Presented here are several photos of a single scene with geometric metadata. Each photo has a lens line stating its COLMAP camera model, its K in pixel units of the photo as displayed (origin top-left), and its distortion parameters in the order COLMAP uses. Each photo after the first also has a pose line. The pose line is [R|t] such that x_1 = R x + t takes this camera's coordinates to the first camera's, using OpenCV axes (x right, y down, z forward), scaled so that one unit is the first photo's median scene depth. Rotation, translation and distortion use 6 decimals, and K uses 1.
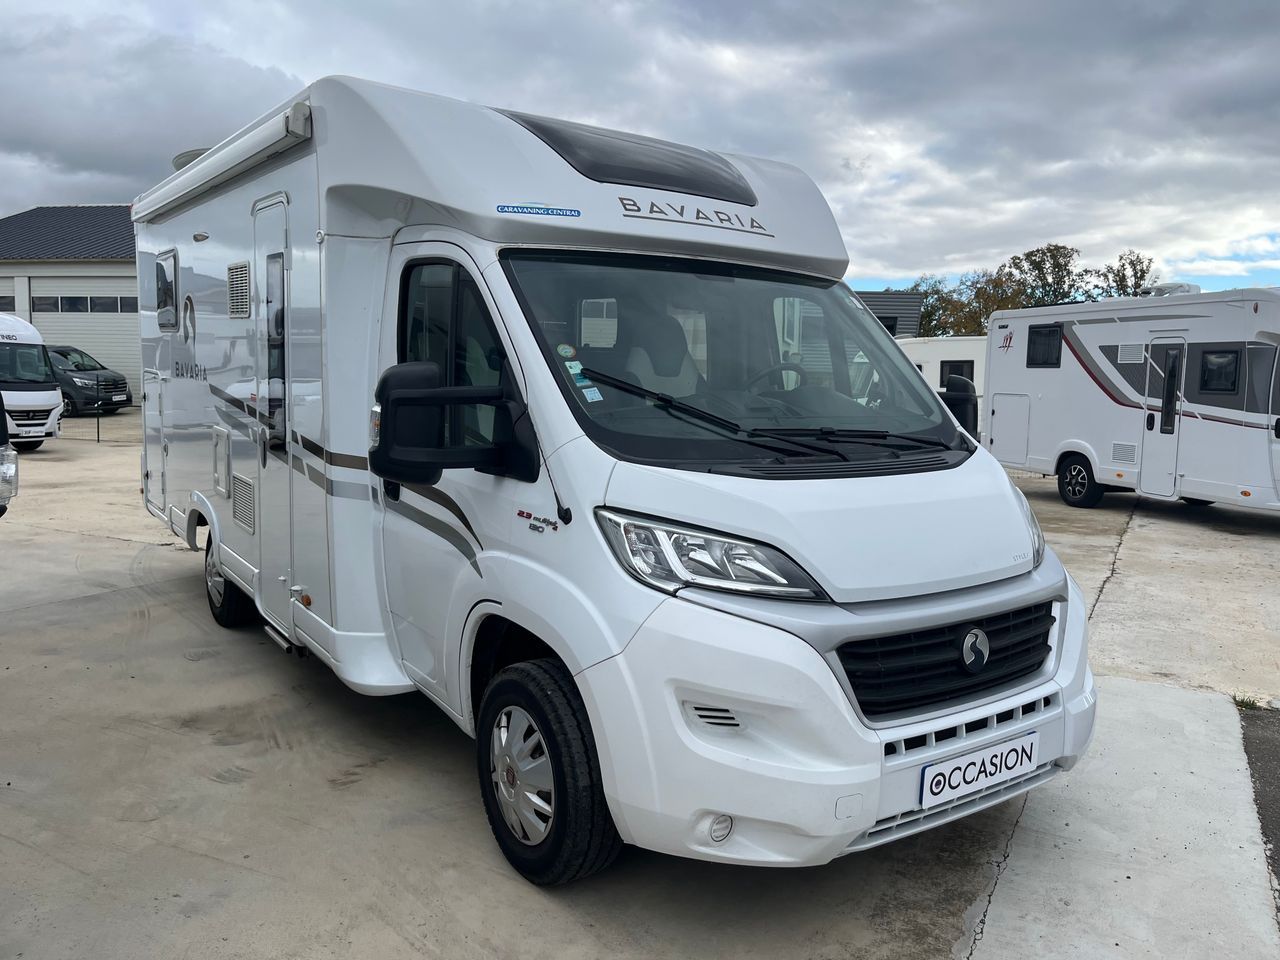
lens RADIAL K [[963.6, 0, 648.4], [0, 963.6, 471.7], [0, 0, 1]] dist [0.064713, -0.085700]
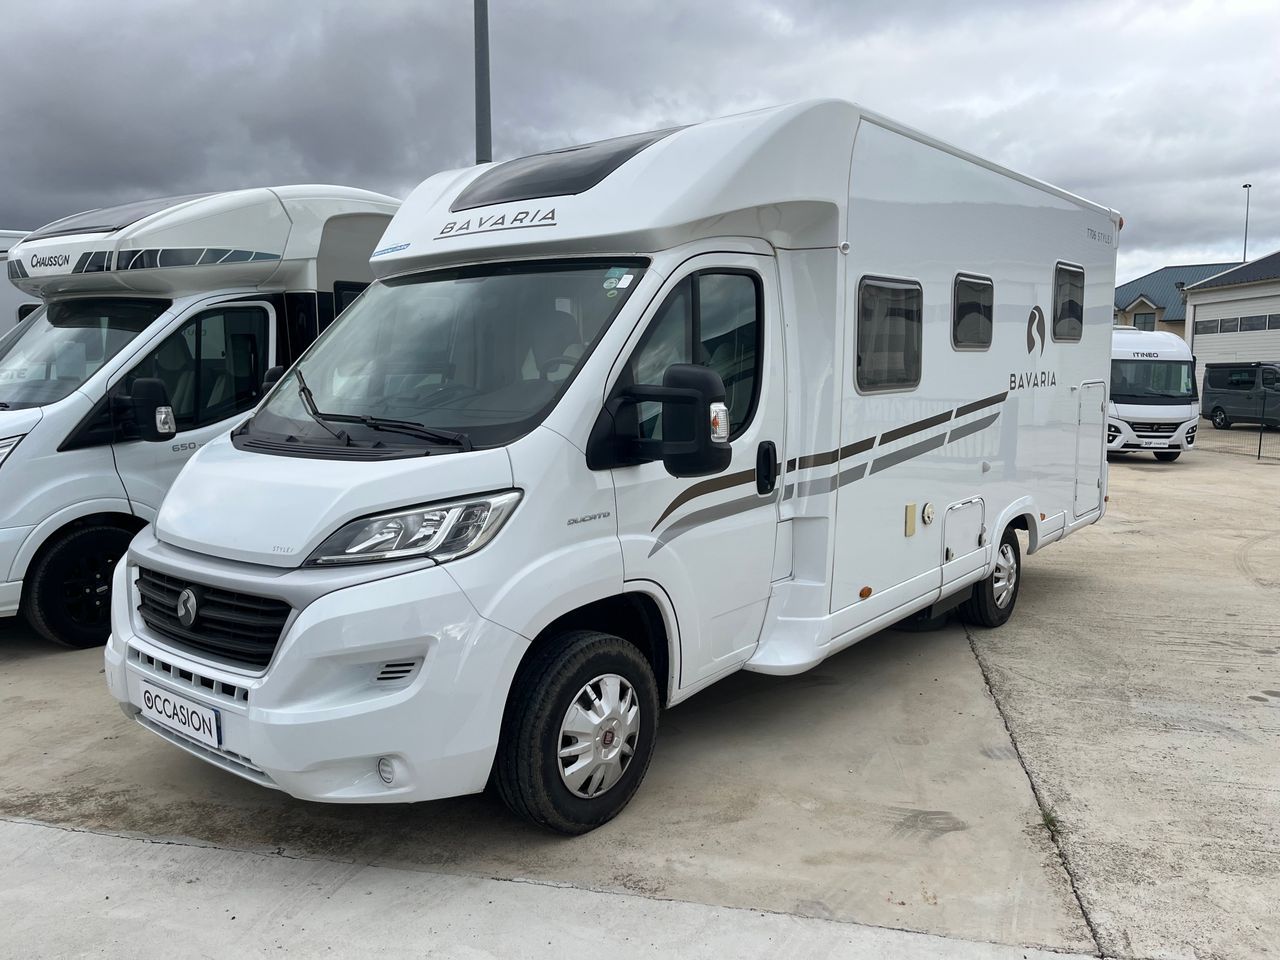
lens RADIAL K [[963.6, 0, 662.1], [0, 963.6, 487.8], [0, 0, 1]] dist [0.064713, -0.085700]
pose [[0.280803, 0.089615, -0.955573, 1.276261], [-0.093053, 0.993483, 0.065826, -0.065719], [0.955244, 0.070435, 0.287311, 0.977177]]
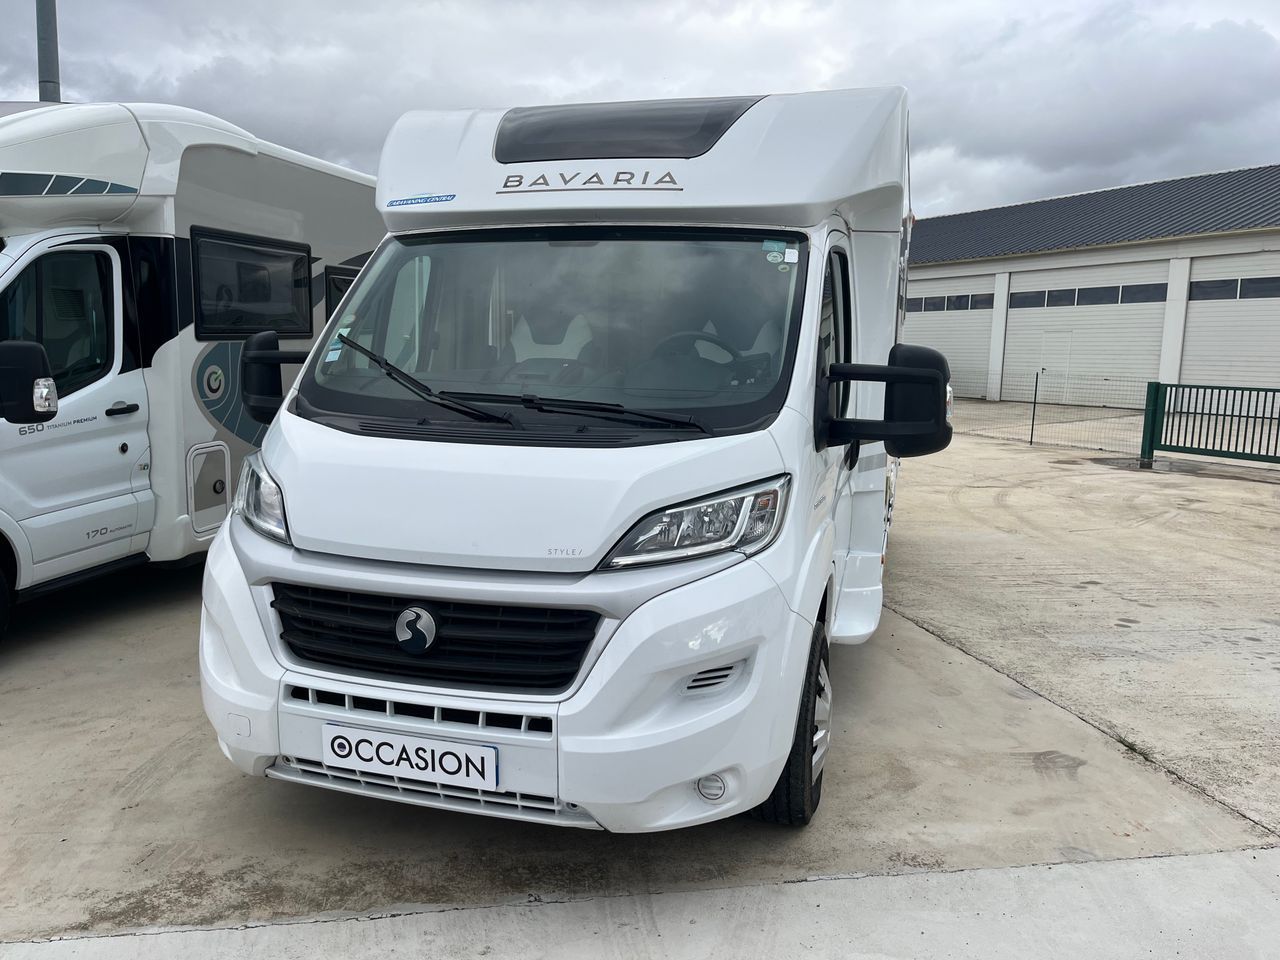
lens RADIAL K [[963.6, 0, 641.8], [0, 963.6, 486.5], [0, 0, 1]] dist [0.064713, -0.085700]
pose [[0.625118, 0.102795, -0.773732, 0.964102], [-0.087650, 0.994265, 0.061280, -0.023596], [0.775593, 0.029511, 0.630543, 0.474987]]
